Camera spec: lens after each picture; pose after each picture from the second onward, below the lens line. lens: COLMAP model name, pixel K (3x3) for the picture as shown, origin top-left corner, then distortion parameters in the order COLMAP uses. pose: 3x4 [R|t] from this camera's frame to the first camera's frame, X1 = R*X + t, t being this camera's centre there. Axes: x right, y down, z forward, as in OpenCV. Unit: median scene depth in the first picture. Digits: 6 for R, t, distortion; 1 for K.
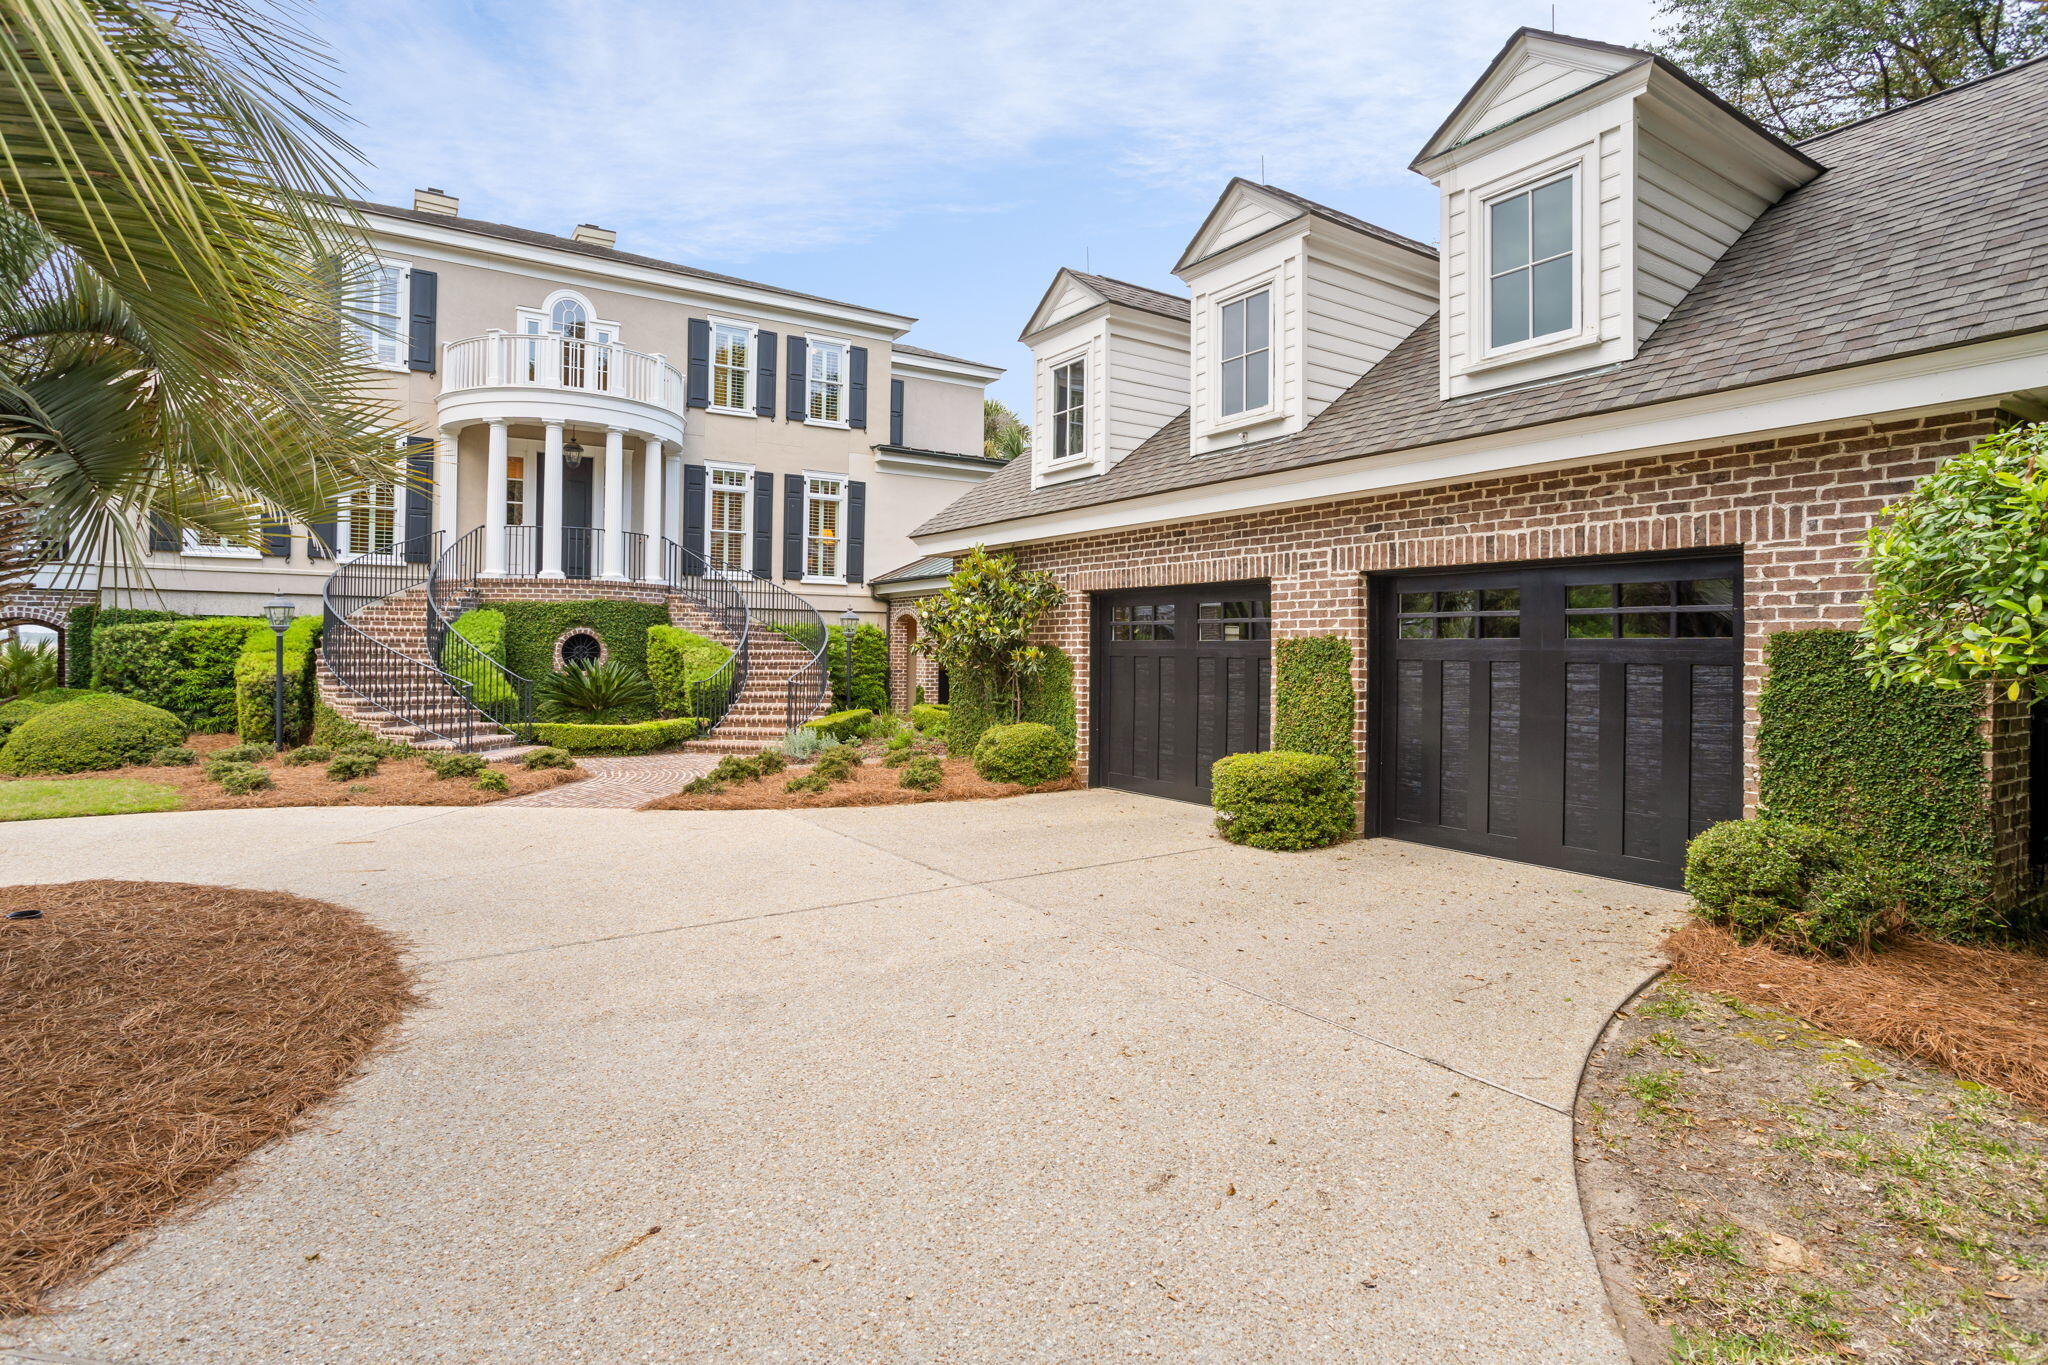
lens RADIAL K [[1026.8, 0, 1006.4], [0, 1026.8, 646.6], [0, 0, 1]] dist [-0.061034, 0.033741]
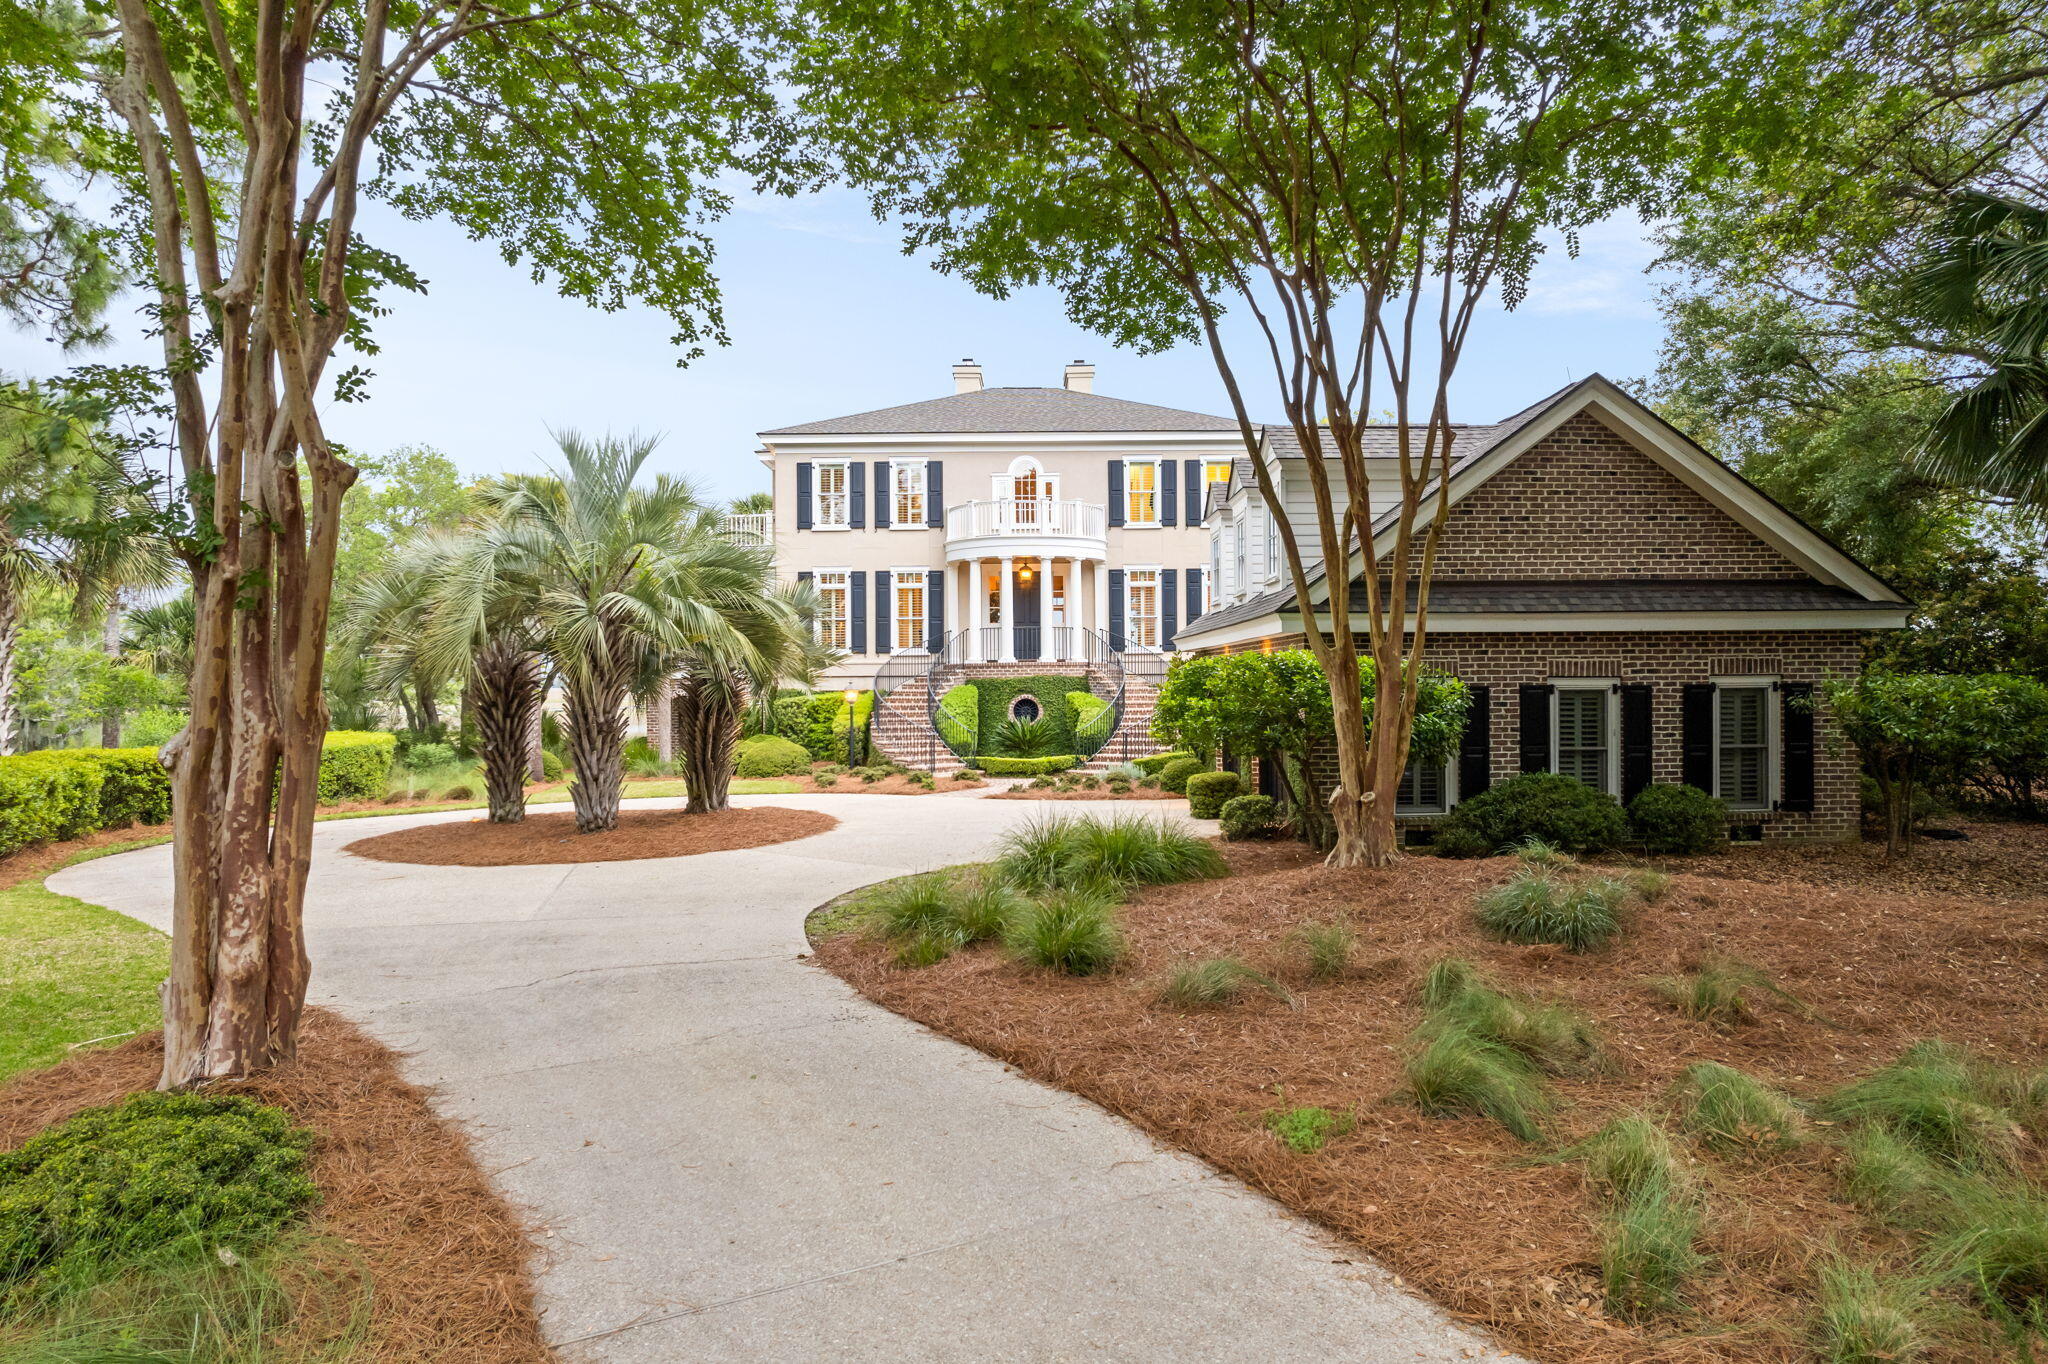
lens RADIAL K [[1305.5, 0, 1024.0], [0, 1305.5, 682.0], [0, 0, 1]] dist [-0.080367, 0.070910]
pose [[0.843770, -0.017268, -0.536427, 0.949265], [0.019360, 0.999811, -0.001732, -0.052692], [0.536355, -0.008923, 0.843945, -0.964594]]
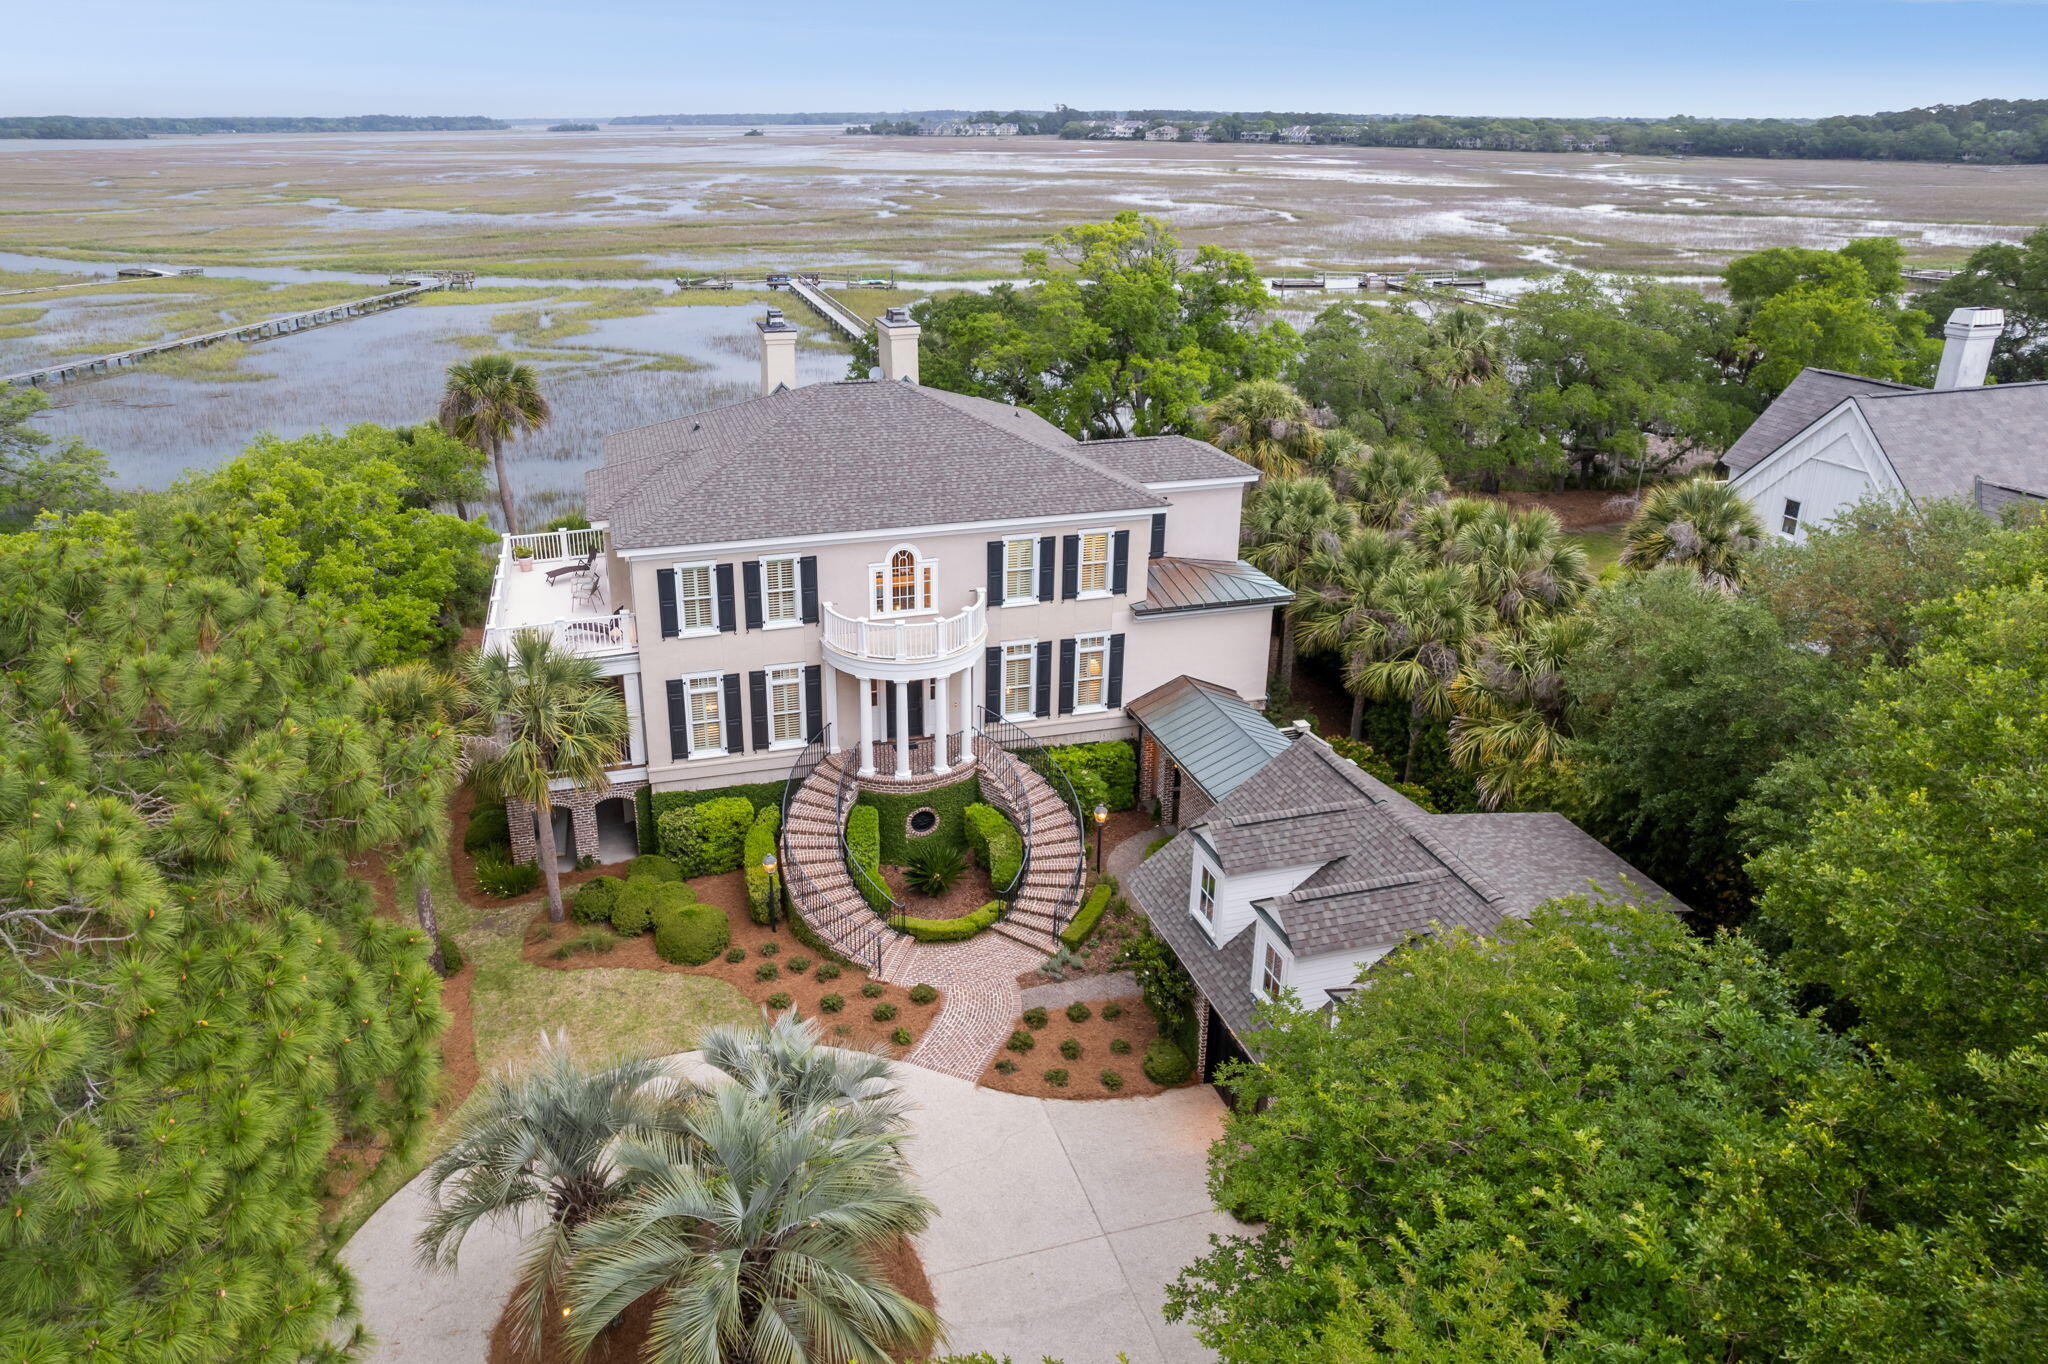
lens RADIAL K [[1358.9, 0, 950.7], [0, 1358.9, 559.8], [0, 0, 1]] dist [-0.087785, 0.086912]
pose [[0.952159, 0.084398, -0.293718, 0.279917], [0.013258, 0.948797, 0.315609, -1.558243], [0.305316, -0.304404, 0.902286, -1.069761]]
